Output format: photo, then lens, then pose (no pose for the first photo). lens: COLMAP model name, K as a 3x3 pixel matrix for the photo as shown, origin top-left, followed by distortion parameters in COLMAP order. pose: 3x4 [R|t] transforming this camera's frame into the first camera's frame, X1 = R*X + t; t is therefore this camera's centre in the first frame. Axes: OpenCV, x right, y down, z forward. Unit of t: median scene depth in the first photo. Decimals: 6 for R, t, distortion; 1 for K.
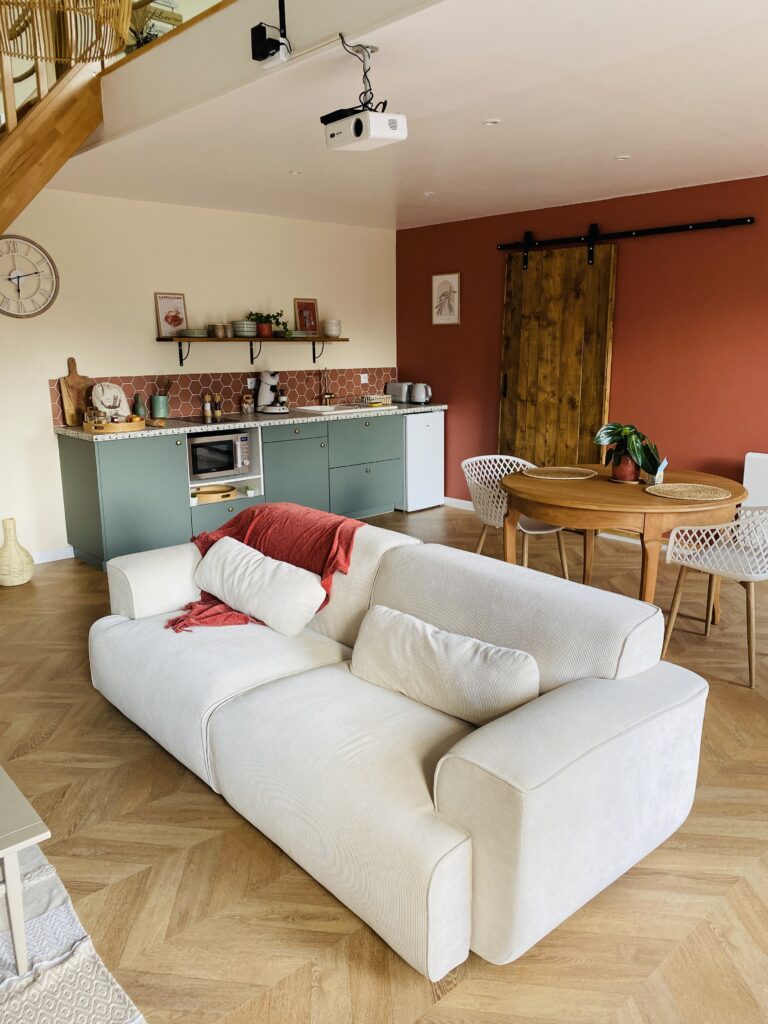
lens RADIAL K [[785.2, 0, 384.0], [0, 785.2, 512.0], [0, 0, 1]] dist [0.018898, 0.000020]
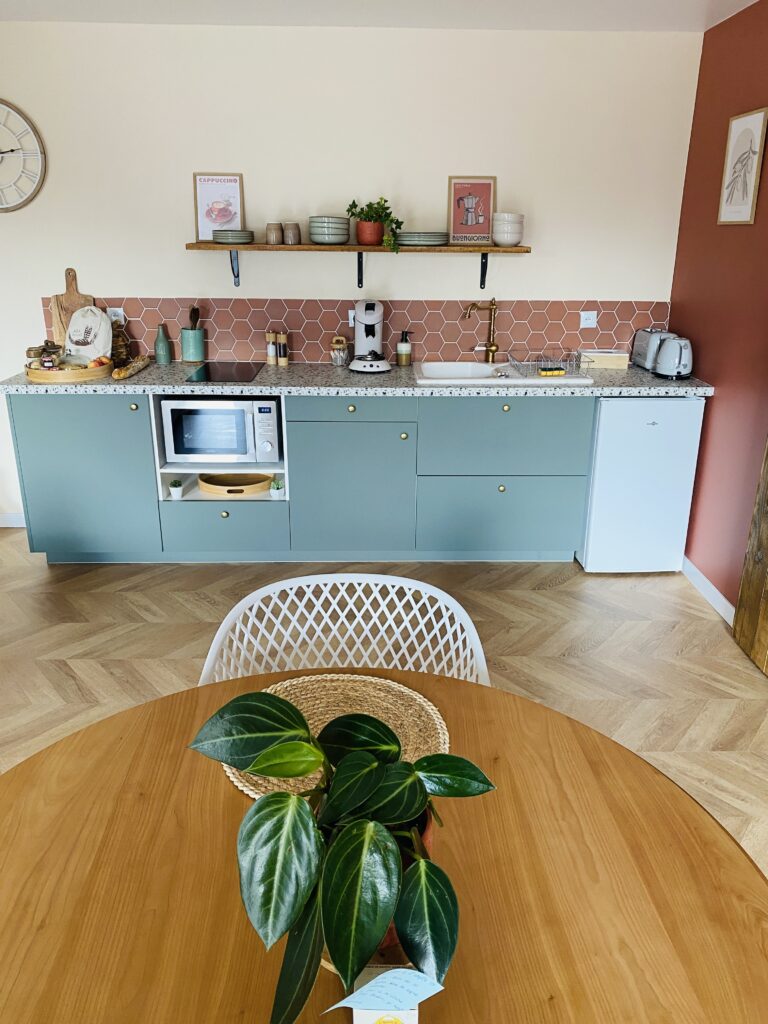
lens RADIAL K [[799.5, 0, 382.2], [0, 799.5, 488.9], [0, 0, 1]] dist [0.038512, -0.005593]
pose [[0.758342, 0.216309, -0.614922, 0.281786], [-0.152351, 0.976025, 0.155449, -0.134919], [0.633804, -0.024200, 0.773115, 0.517373]]
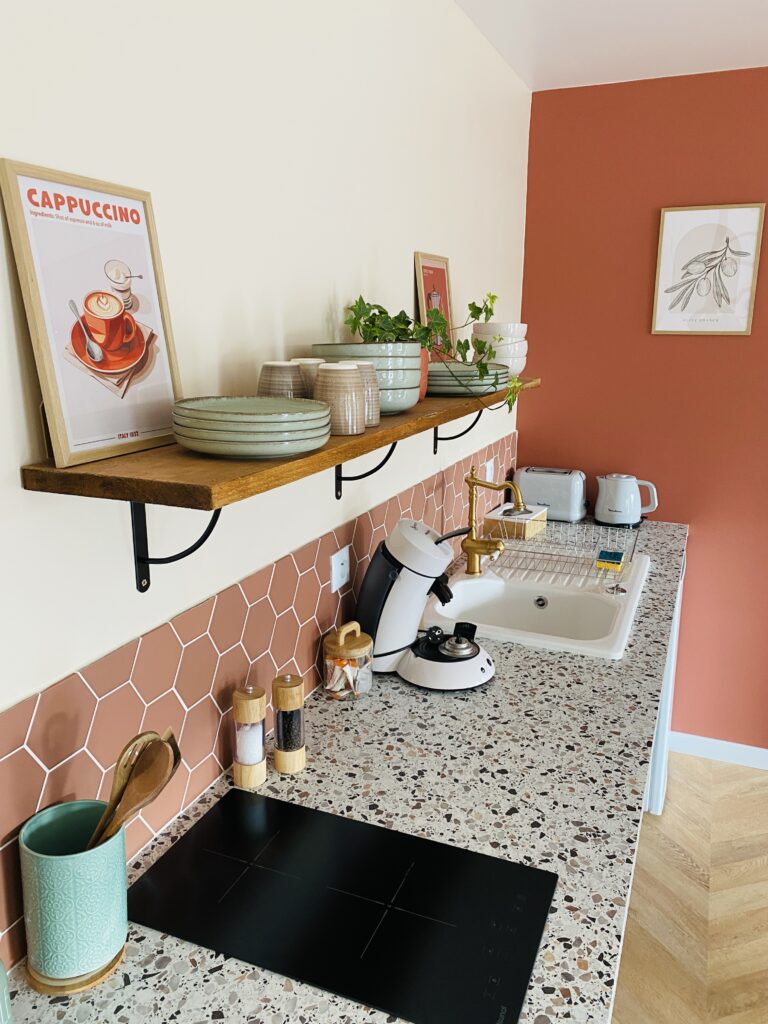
lens RADIAL K [[785.2, 0, 384.0], [0, 785.2, 512.0], [0, 0, 1]] dist [0.018898, 0.000020]
pose [[0.906781, -0.094039, 0.410982, -0.267095], [0.082875, 0.995546, 0.044943, -0.197126], [-0.413377, -0.006694, 0.910535, 0.767300]]
